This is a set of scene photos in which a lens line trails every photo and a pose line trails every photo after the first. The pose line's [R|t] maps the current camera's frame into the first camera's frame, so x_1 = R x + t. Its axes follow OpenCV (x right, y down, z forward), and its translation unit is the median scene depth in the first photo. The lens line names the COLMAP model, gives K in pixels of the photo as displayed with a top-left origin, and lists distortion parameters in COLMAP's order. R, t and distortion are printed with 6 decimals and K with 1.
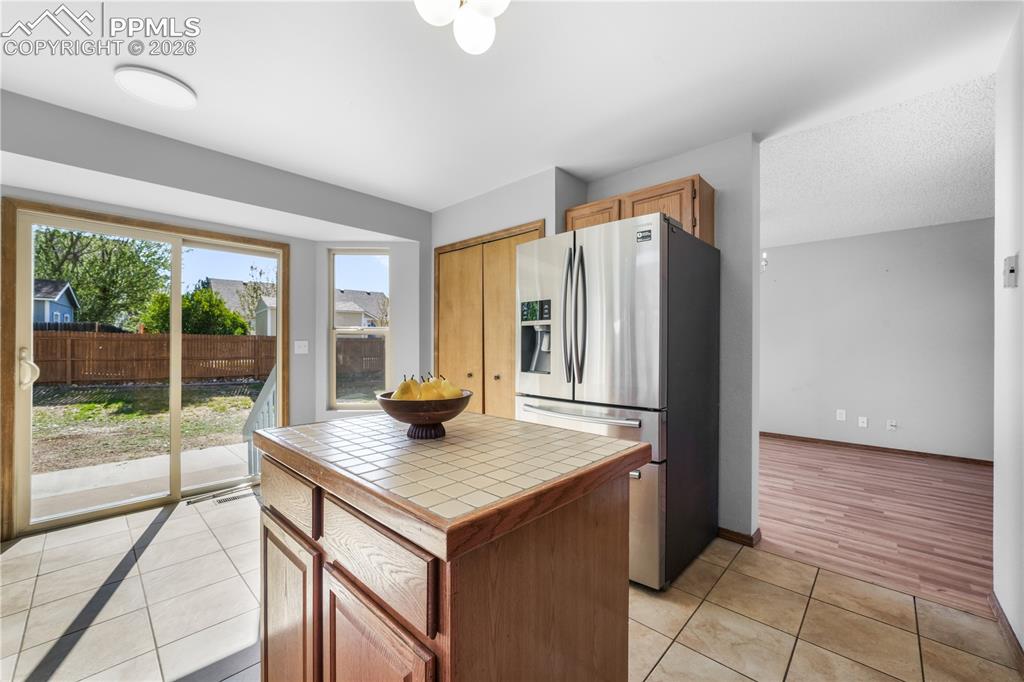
lens RADIAL K [[401.2, 0, 510.5], [0, 401.2, 343.4], [0, 0, 1]] dist [-0.015499, 0.001213]
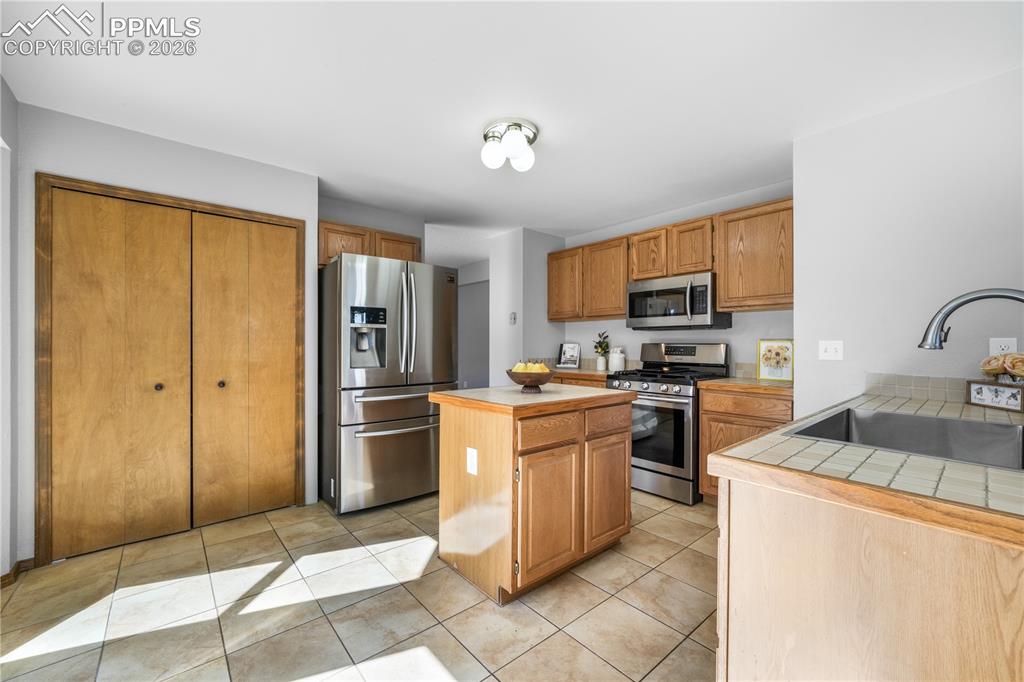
lens RADIAL K [[401.2, 0, 512.2], [0, 401.2, 347.5], [0, 0, 1]] dist [-0.015499, 0.001213]
pose [[0.107281, -0.006876, 0.994205, -0.932005], [-0.001915, 0.999973, 0.007122, 0.003921], [-0.994227, -0.002668, 0.107265, 0.389529]]
